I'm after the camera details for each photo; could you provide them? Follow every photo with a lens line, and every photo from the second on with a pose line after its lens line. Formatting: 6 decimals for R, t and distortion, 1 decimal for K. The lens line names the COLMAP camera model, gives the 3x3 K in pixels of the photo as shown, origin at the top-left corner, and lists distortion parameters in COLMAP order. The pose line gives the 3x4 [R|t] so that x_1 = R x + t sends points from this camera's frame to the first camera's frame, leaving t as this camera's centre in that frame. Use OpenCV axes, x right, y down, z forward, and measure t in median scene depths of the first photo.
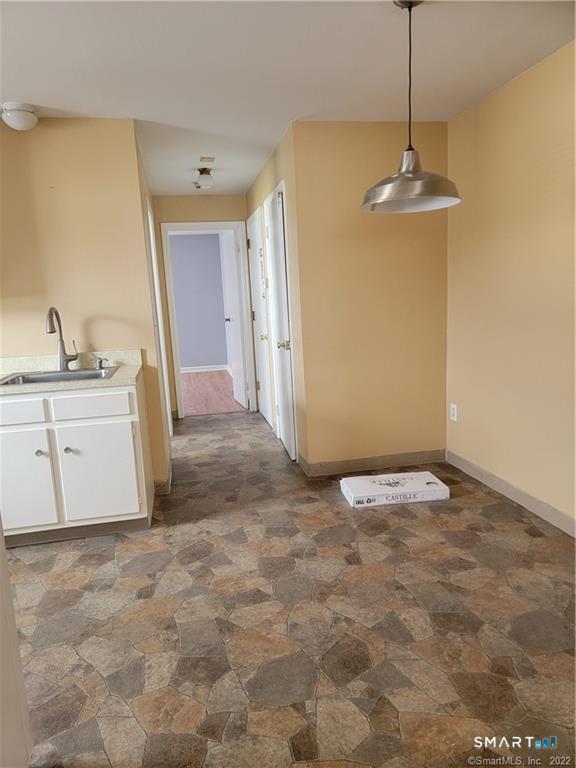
lens RADIAL K [[534.8, 0, 288.0], [0, 534.8, 384.0], [0, 0, 1]] dist [0.089322, -0.086063]
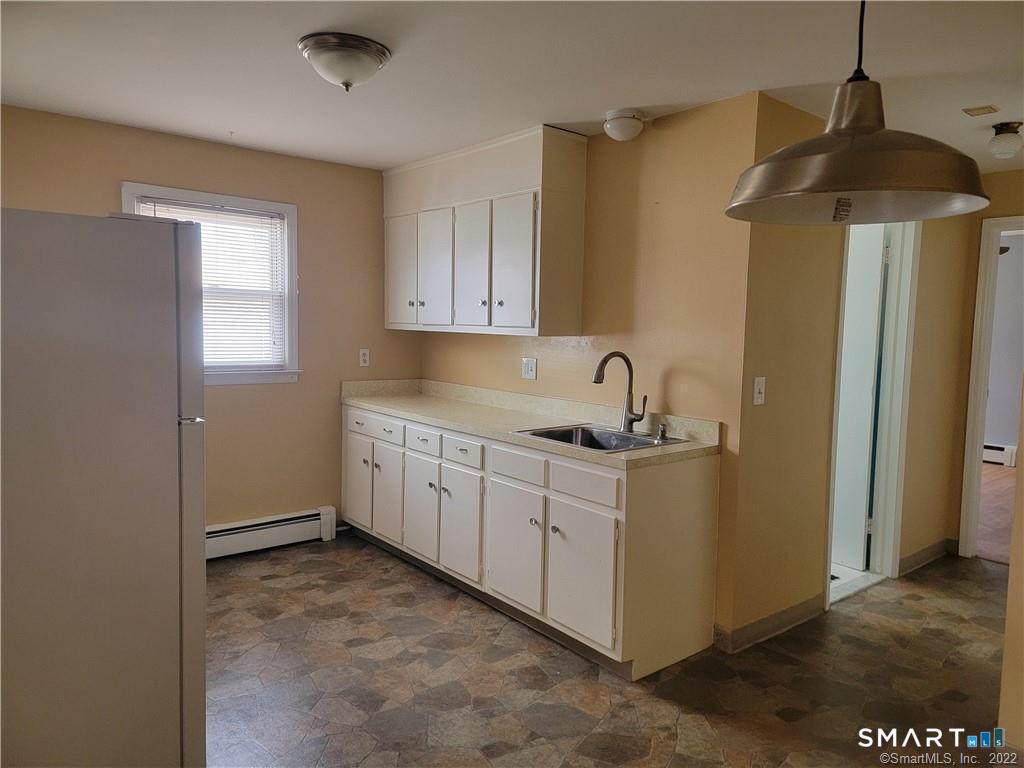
lens RADIAL K [[713.1, 0, 511.2], [0, 713.1, 371.3], [0, 0, 1]] dist [0.089322, -0.086063]
pose [[0.464815, 0.124406, -0.876624, 0.452054], [-0.190469, 0.980949, 0.038219, -0.132100], [0.864678, 0.149205, 0.479655, 0.389401]]
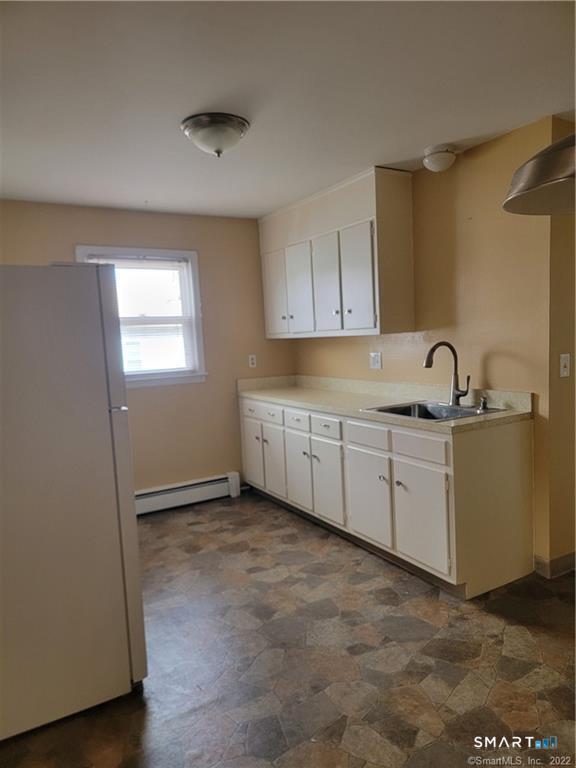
lens RADIAL K [[541.0, 0, 290.9], [0, 541.0, 387.6], [0, 0, 1]] dist [0.059918, -0.041824]
pose [[0.332674, 0.129113, -0.934162, 0.452356], [-0.123711, 0.987998, 0.092498, -0.123844], [0.934892, 0.084795, 0.344654, 0.426823]]
